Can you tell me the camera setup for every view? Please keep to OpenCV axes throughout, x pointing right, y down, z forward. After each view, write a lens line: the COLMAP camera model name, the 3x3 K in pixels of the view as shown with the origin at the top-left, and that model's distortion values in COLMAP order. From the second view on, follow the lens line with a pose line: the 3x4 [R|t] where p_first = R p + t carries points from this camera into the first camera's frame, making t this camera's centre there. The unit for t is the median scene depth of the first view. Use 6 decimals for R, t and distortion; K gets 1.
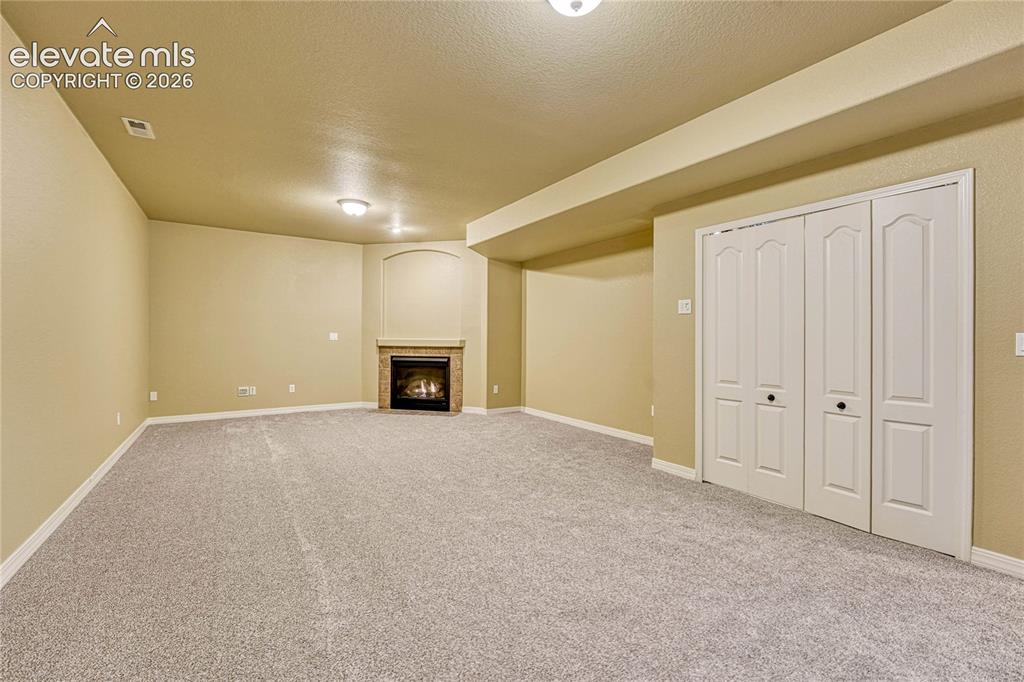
lens RADIAL K [[430.2, 0, 512.0], [0, 430.2, 341.0], [0, 0, 1]] dist [-0.001193, -0.000312]
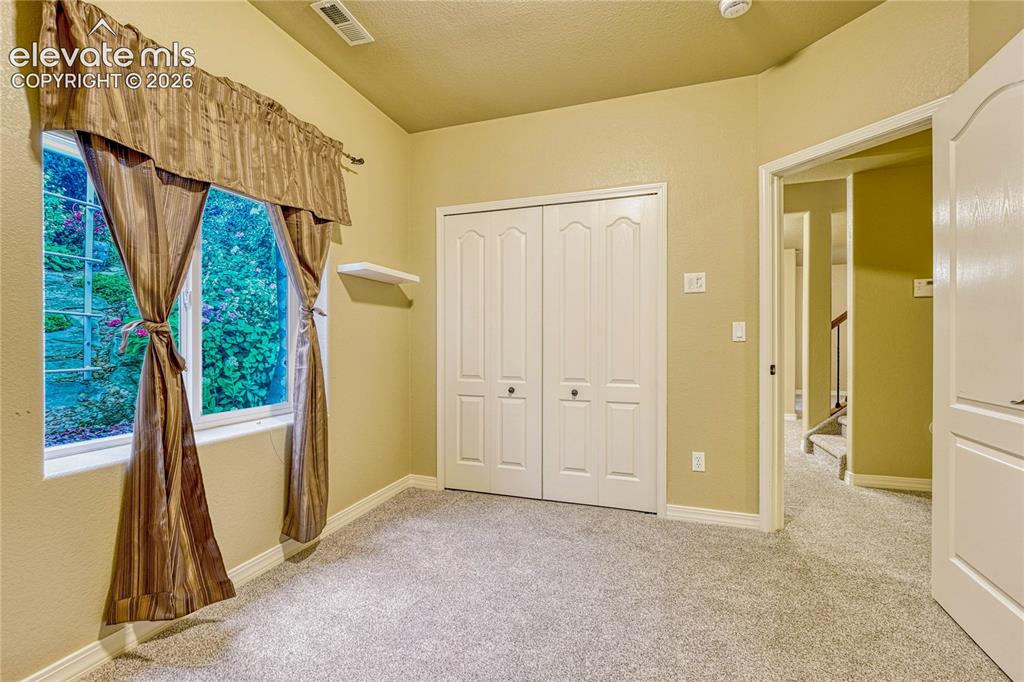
lens RADIAL K [[493.2, 0, 512.0], [0, 493.2, 341.0], [0, 0, 1]] dist [0.000040, -0.000098]
pose [[0.801232, -0.027214, 0.597734, -0.081284], [0.019974, 0.999625, 0.018737, -0.001154], [-0.598020, -0.003074, 0.801475, 0.131582]]
